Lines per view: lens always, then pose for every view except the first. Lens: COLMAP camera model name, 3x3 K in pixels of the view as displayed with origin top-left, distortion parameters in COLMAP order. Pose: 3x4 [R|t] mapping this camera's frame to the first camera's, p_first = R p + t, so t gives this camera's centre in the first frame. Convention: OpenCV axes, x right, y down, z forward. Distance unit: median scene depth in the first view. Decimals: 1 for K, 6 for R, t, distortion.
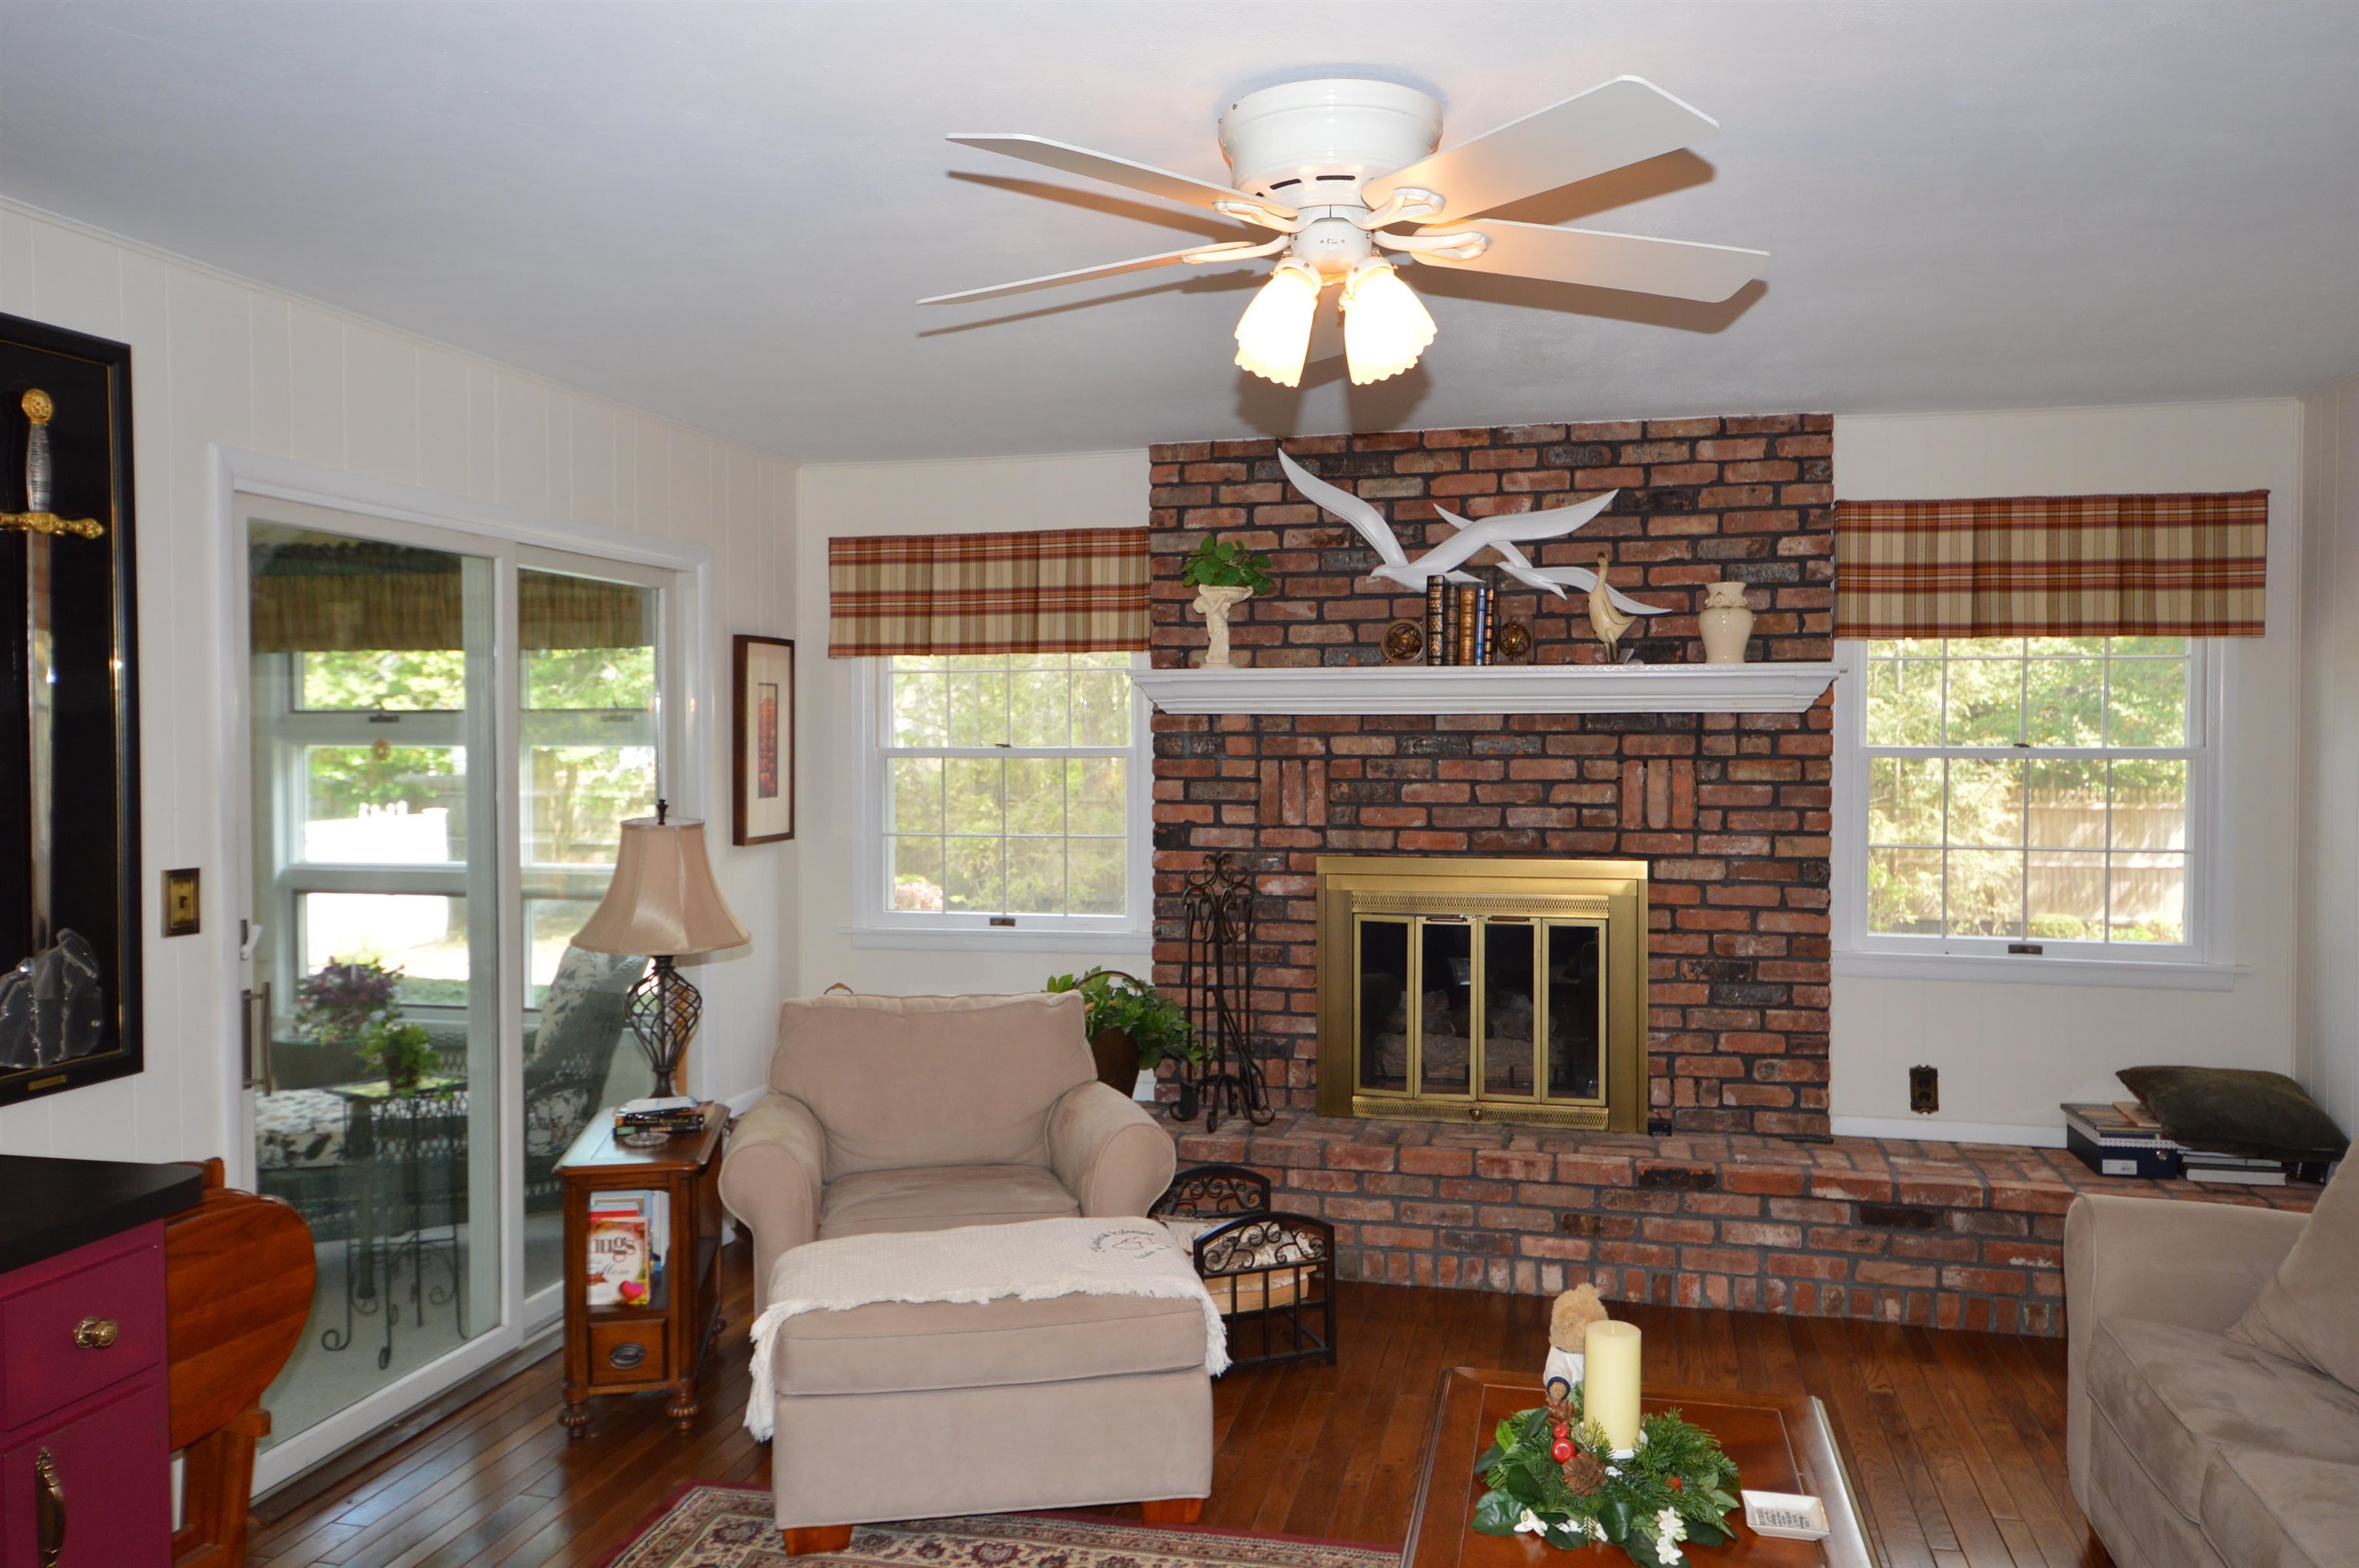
lens RADIAL K [[1717.7, 0, 1190.9], [0, 1717.7, 773.2], [0, 0, 1]] dist [0.035760, -0.028415]
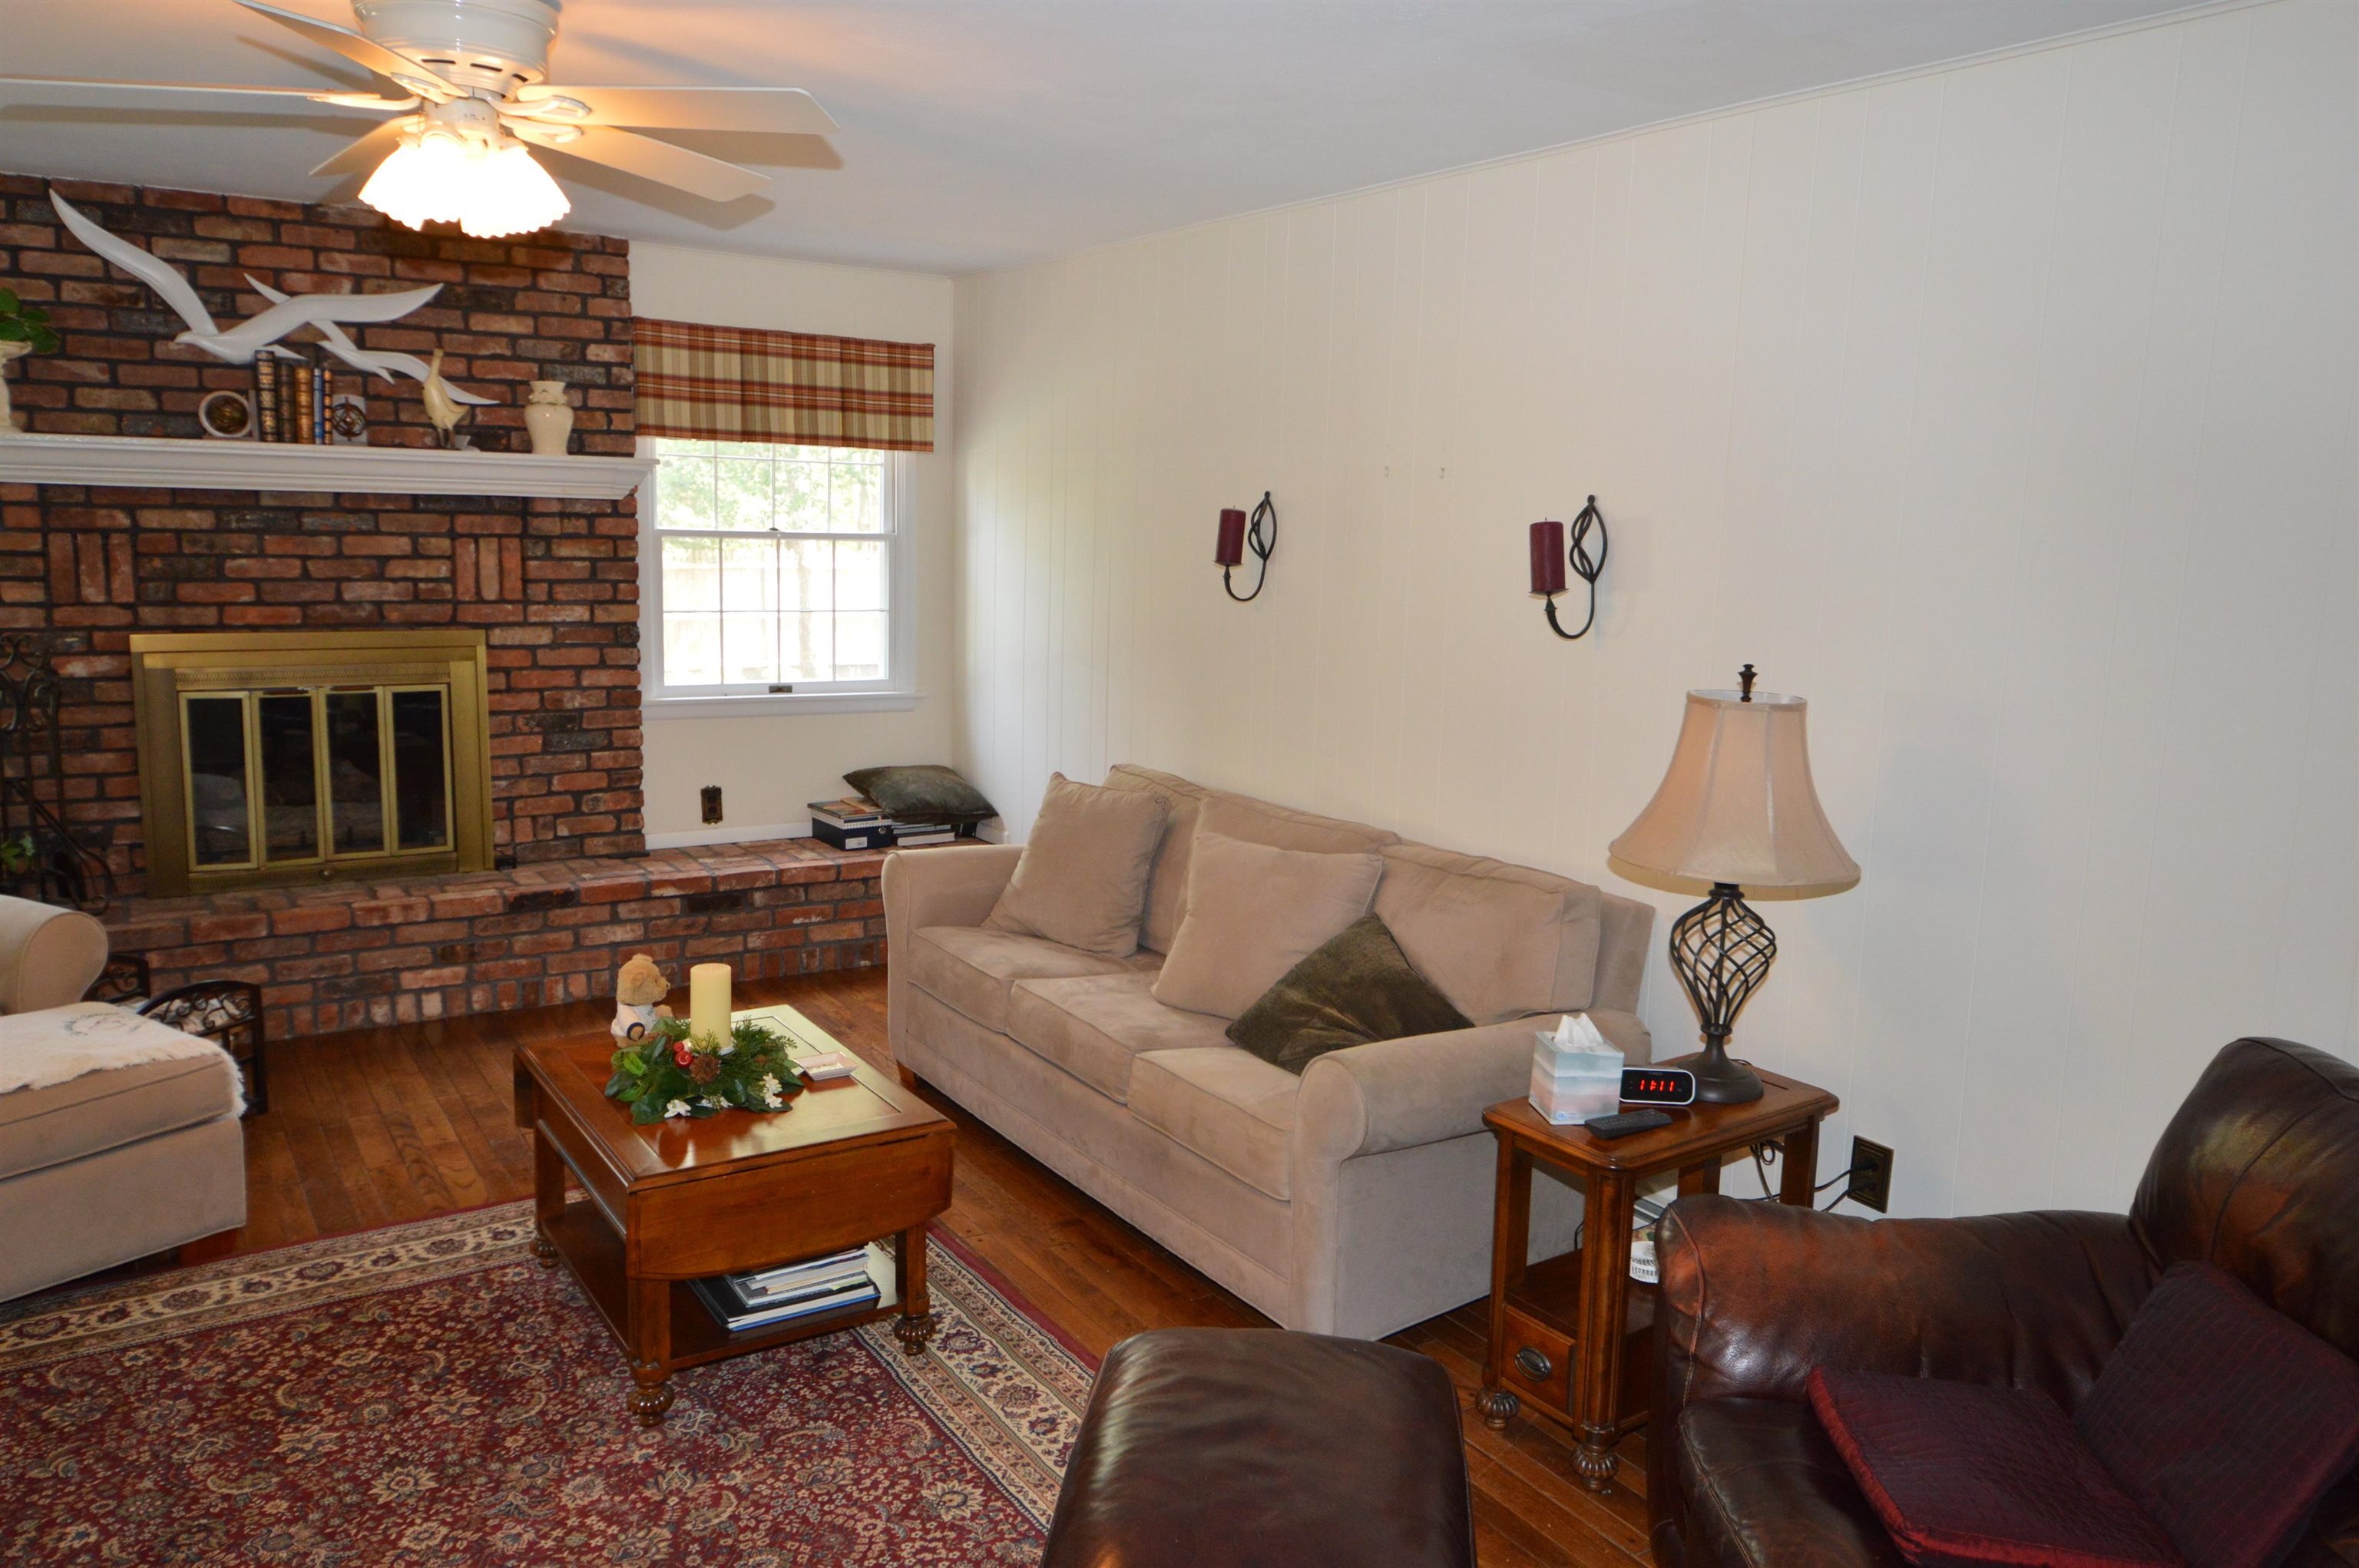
lens RADIAL K [[1717.7, 0, 1190.9], [0, 1717.7, 773.2], [0, 0, 1]] dist [0.035760, -0.028415]
pose [[0.691586, -0.091130, 0.716523, -0.231180], [-0.010610, 0.990620, 0.136232, -0.014205], [-0.722217, -0.101818, 0.684132, -0.106951]]
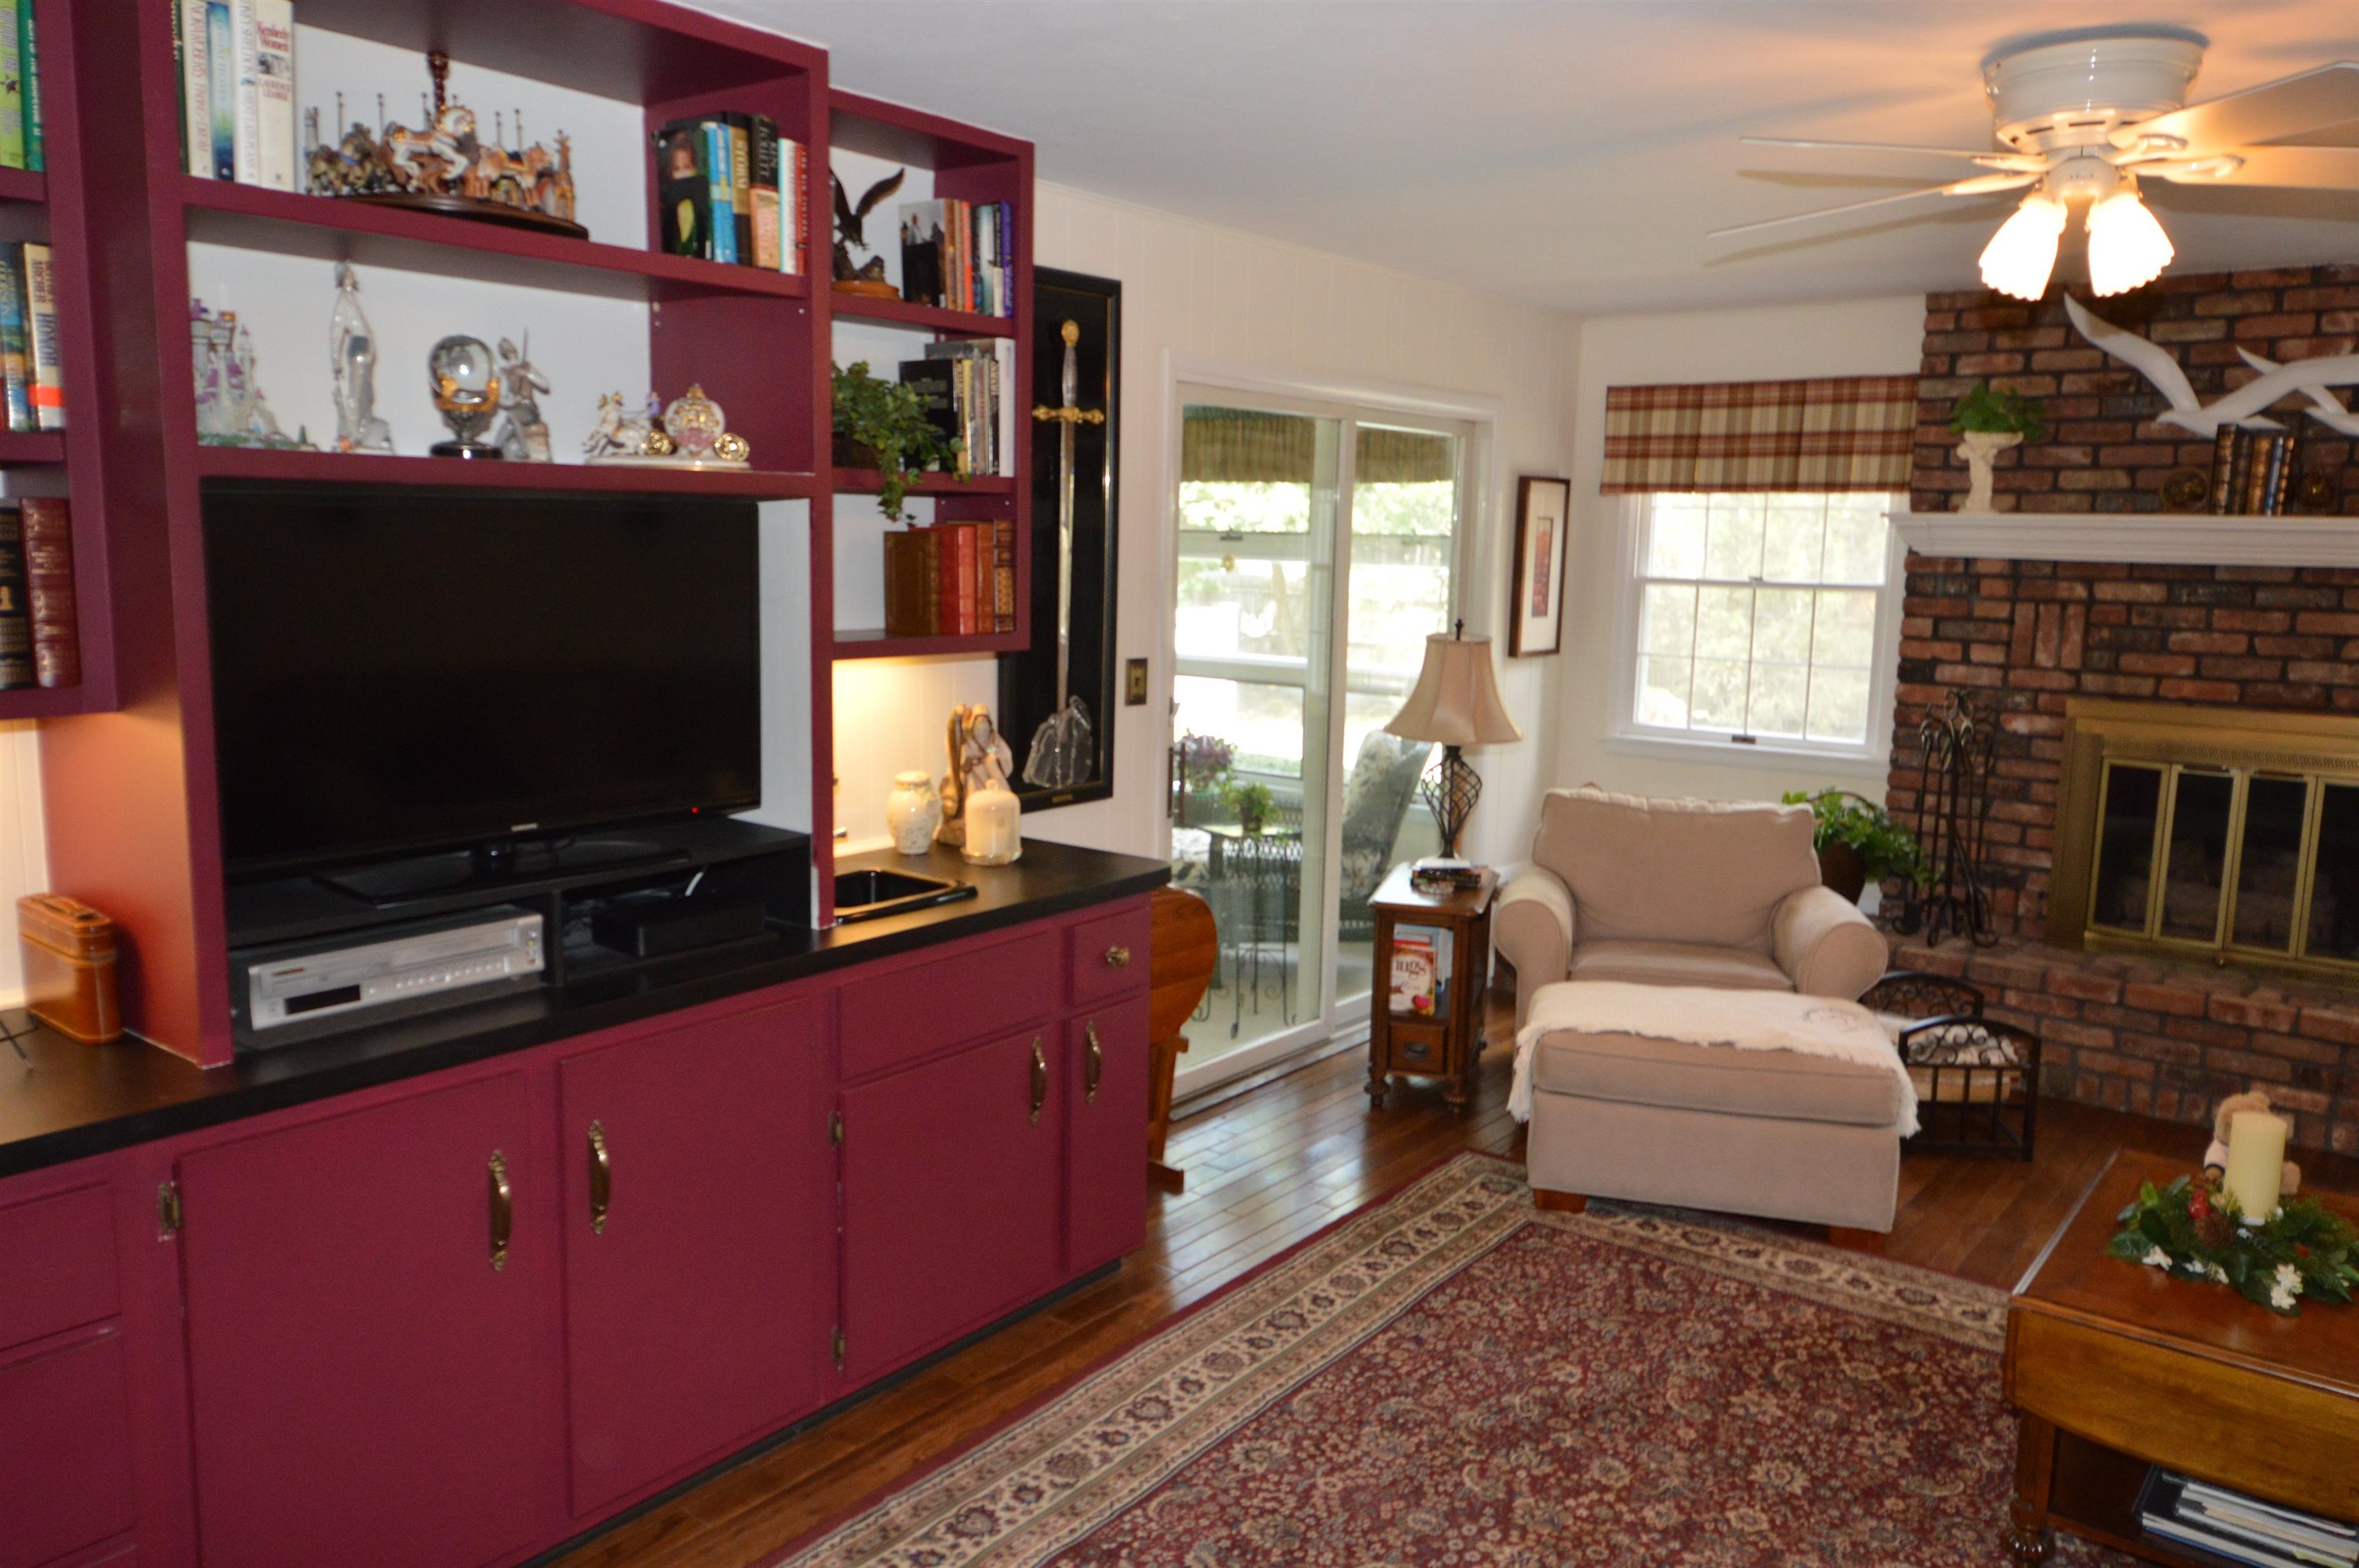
lens RADIAL K [[1717.7, 0, 1190.9], [0, 1717.7, 773.2], [0, 0, 1]] dist [0.035760, -0.028415]
pose [[0.910192, 0.080924, -0.406203, 0.021027], [-0.034858, 0.992215, 0.119563, -0.013641], [0.412716, -0.094665, 0.905927, -0.169336]]
